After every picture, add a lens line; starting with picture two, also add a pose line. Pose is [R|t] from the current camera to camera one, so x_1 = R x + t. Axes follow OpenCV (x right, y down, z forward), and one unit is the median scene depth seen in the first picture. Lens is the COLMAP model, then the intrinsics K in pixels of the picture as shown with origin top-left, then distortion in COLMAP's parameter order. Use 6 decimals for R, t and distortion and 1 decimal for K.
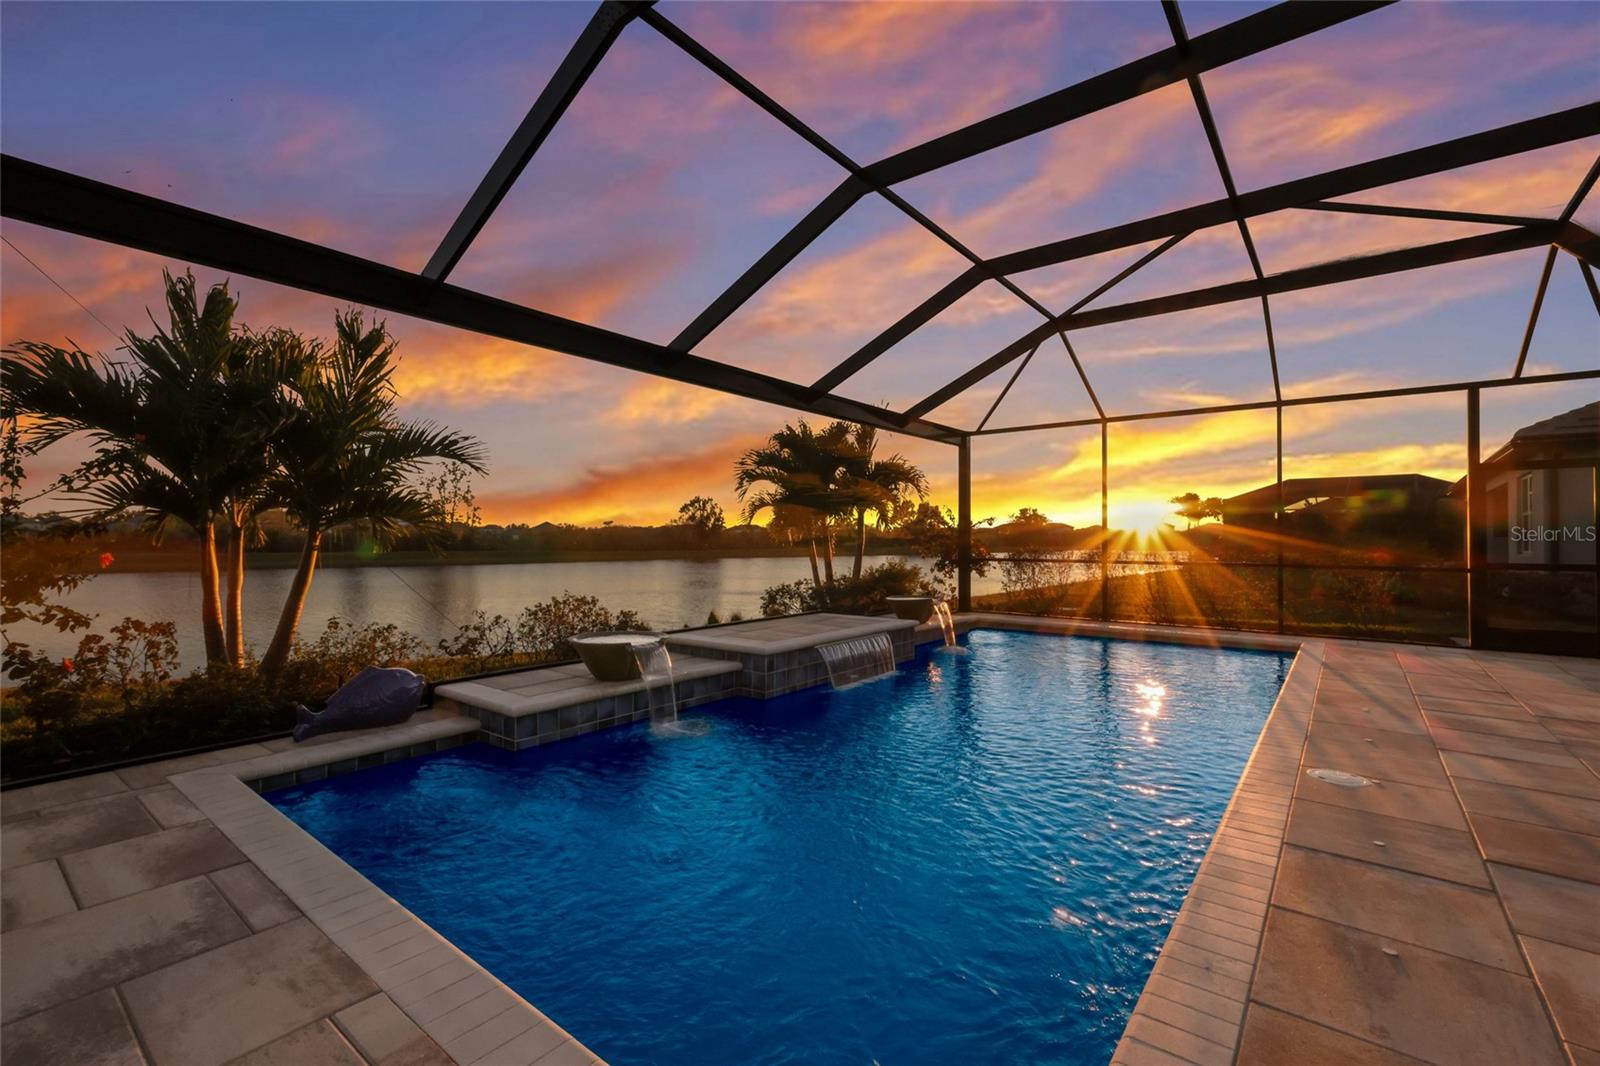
lens RADIAL K [[702.4, 0, 801.1], [0, 702.4, 530.5], [0, 0, 1]] dist [0.002194, 0.000863]
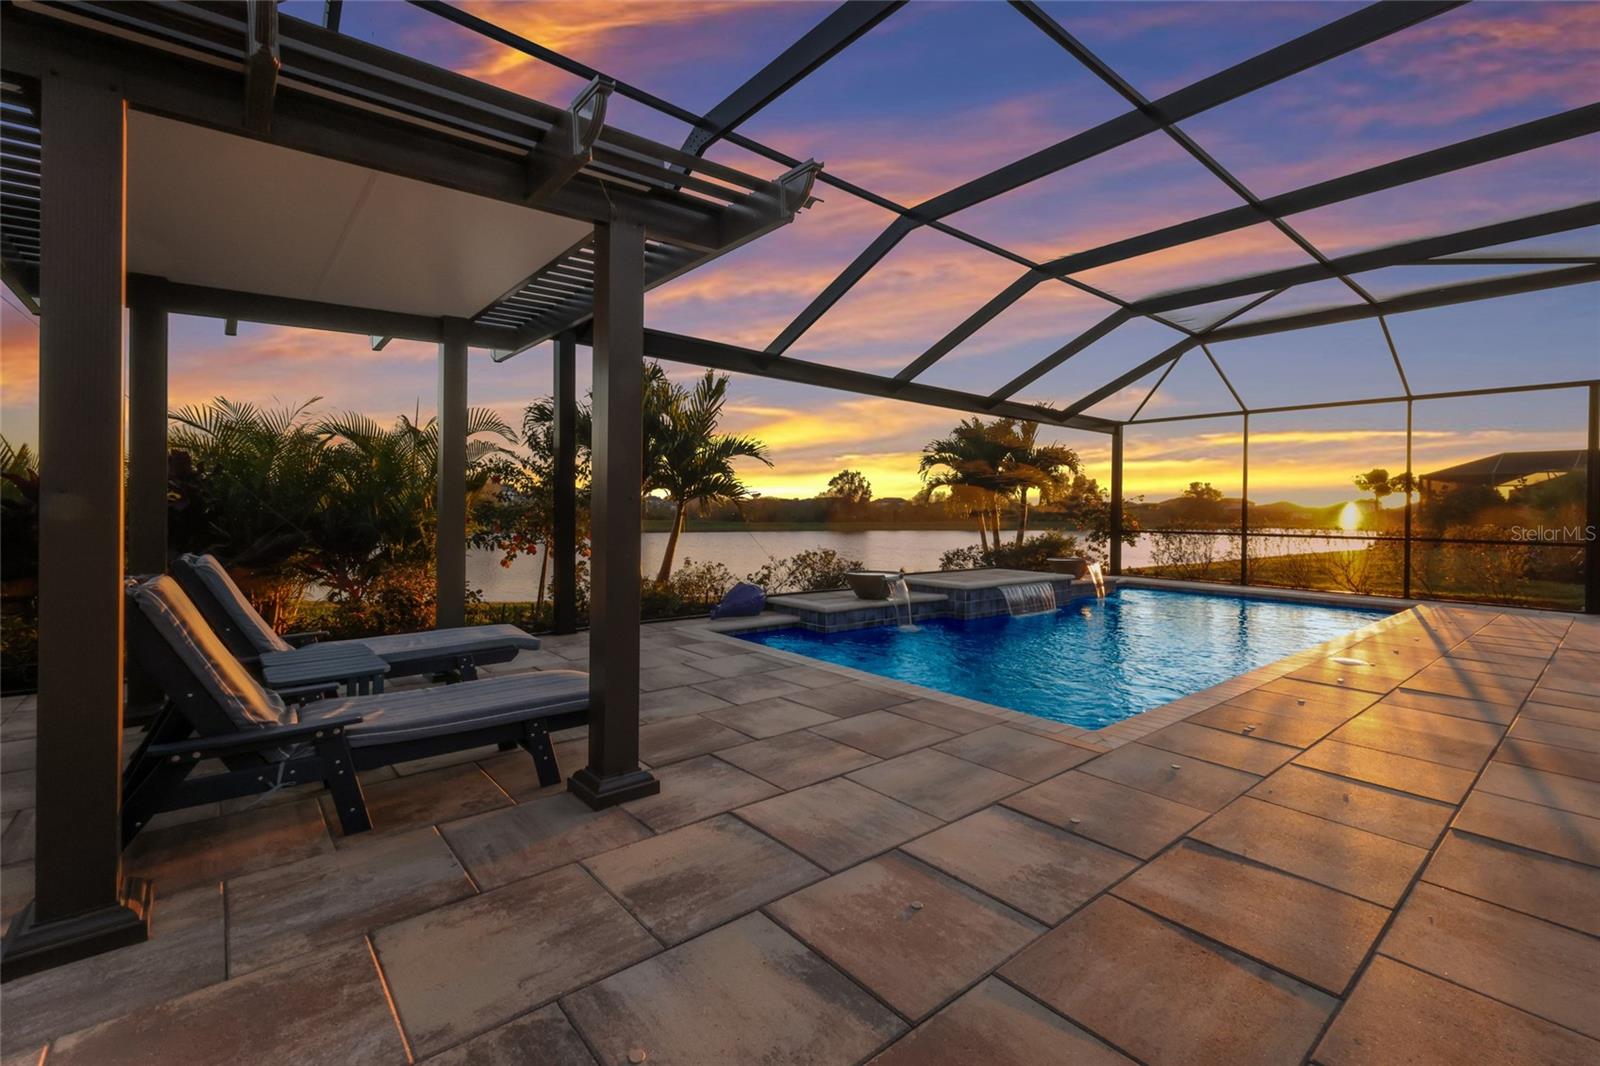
lens RADIAL K [[702.4, 0, 791.3], [0, 702.4, 506.5], [0, 0, 1]] dist [0.002194, 0.000863]
pose [[0.976785, 0.008867, -0.214038, -0.050565], [-0.007937, 0.999955, 0.005207, -0.001507], [0.214075, -0.003388, 0.976811, -0.284570]]
